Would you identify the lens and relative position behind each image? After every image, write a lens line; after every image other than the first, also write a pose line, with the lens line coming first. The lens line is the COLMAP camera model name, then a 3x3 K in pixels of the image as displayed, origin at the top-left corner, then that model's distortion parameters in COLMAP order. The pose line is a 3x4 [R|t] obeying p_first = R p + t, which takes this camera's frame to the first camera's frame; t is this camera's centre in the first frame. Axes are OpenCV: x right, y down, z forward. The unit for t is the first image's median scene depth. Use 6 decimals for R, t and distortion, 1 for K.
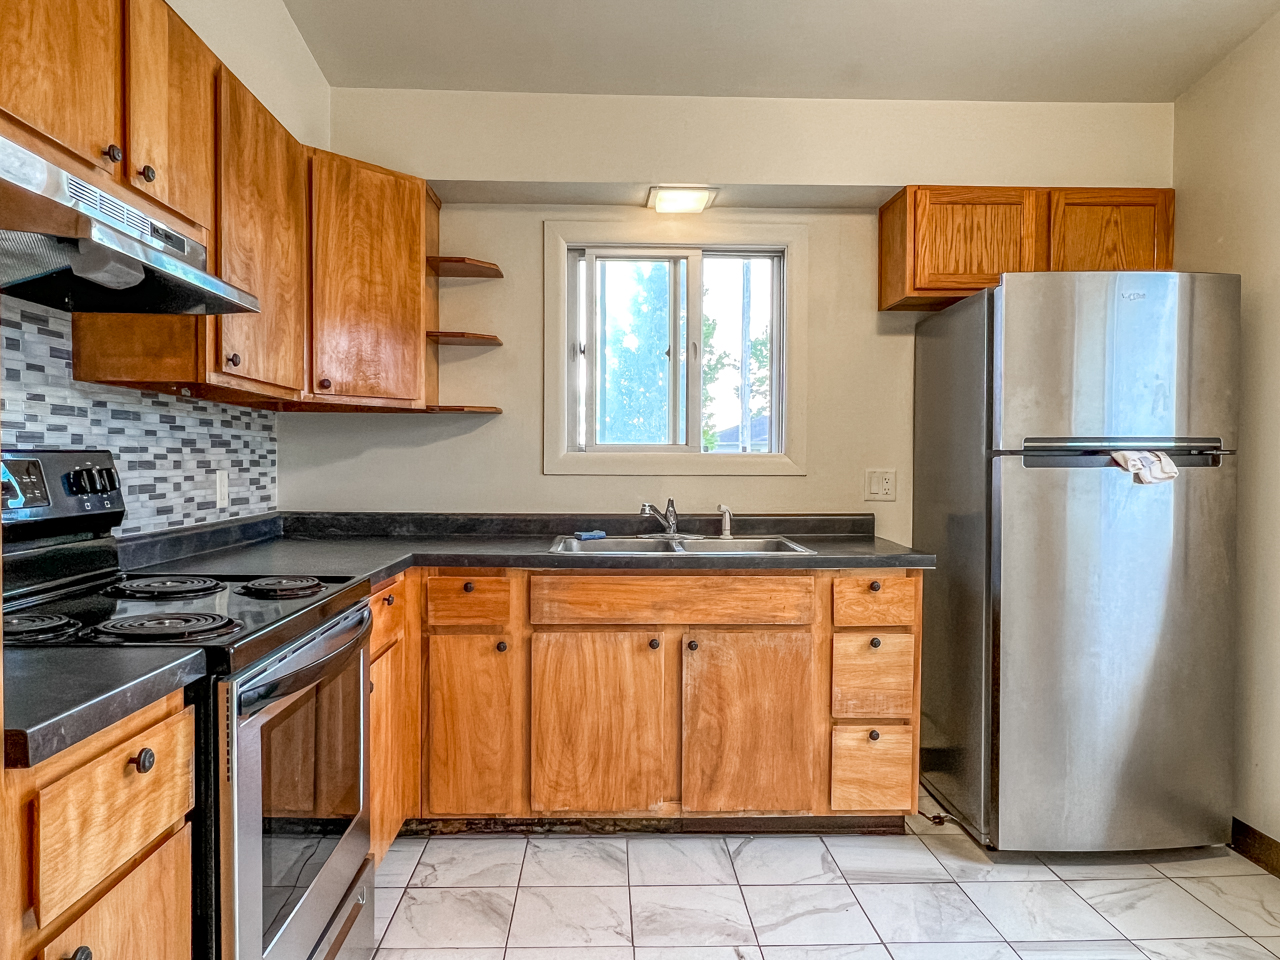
lens RADIAL K [[872.4, 0, 638.4], [0, 872.4, 479.2], [0, 0, 1]] dist [-0.006164, -0.001482]
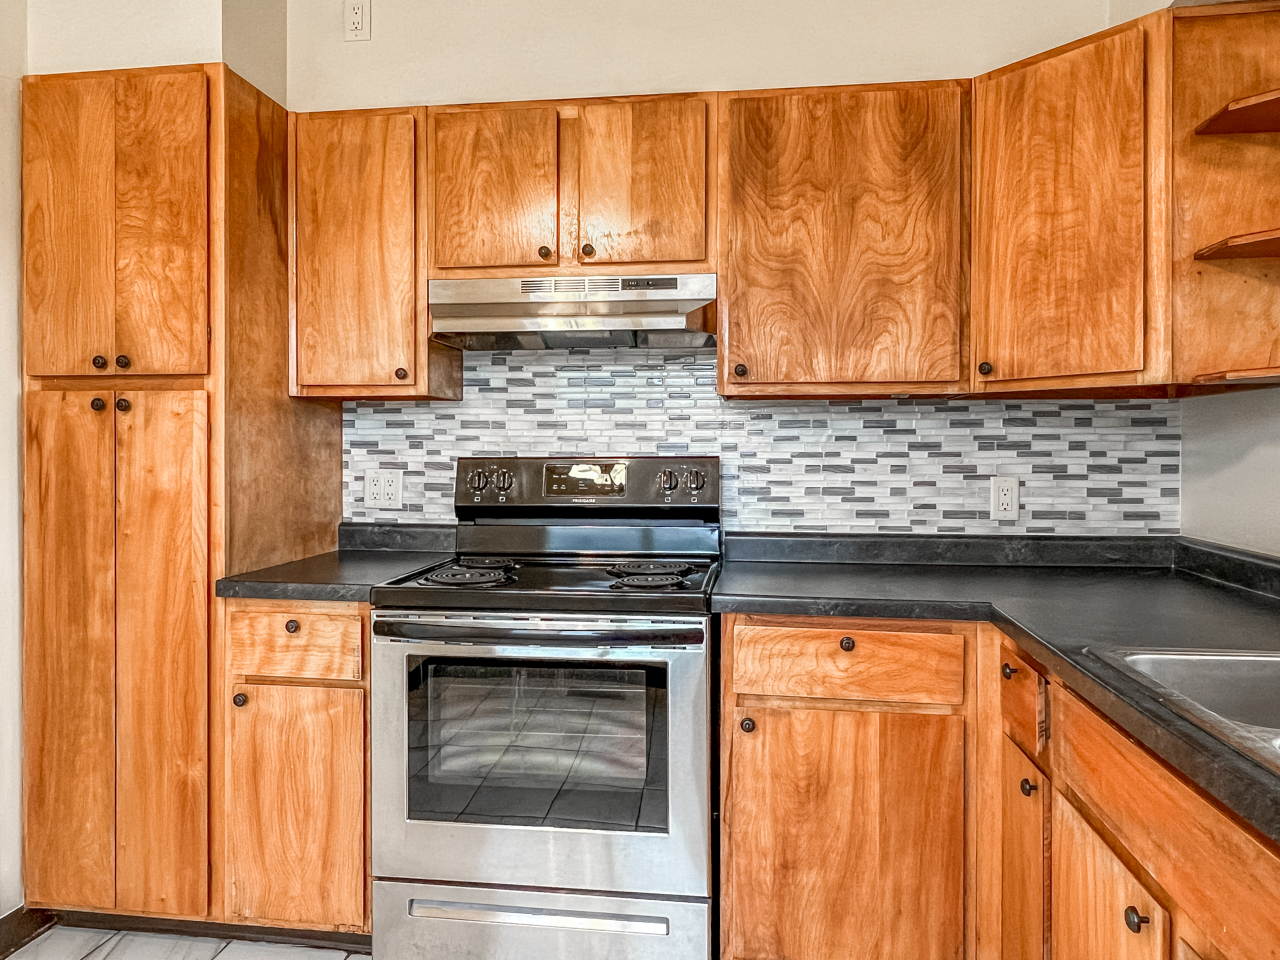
lens RADIAL K [[872.4, 0, 647.1], [0, 872.4, 450.4], [0, 0, 1]] dist [-0.006164, -0.001482]
pose [[-0.156006, -0.005669, -0.987740, 0.442923], [-0.022388, 0.999747, -0.002202, -0.026809], [0.987502, 0.021770, -0.156093, 0.800506]]
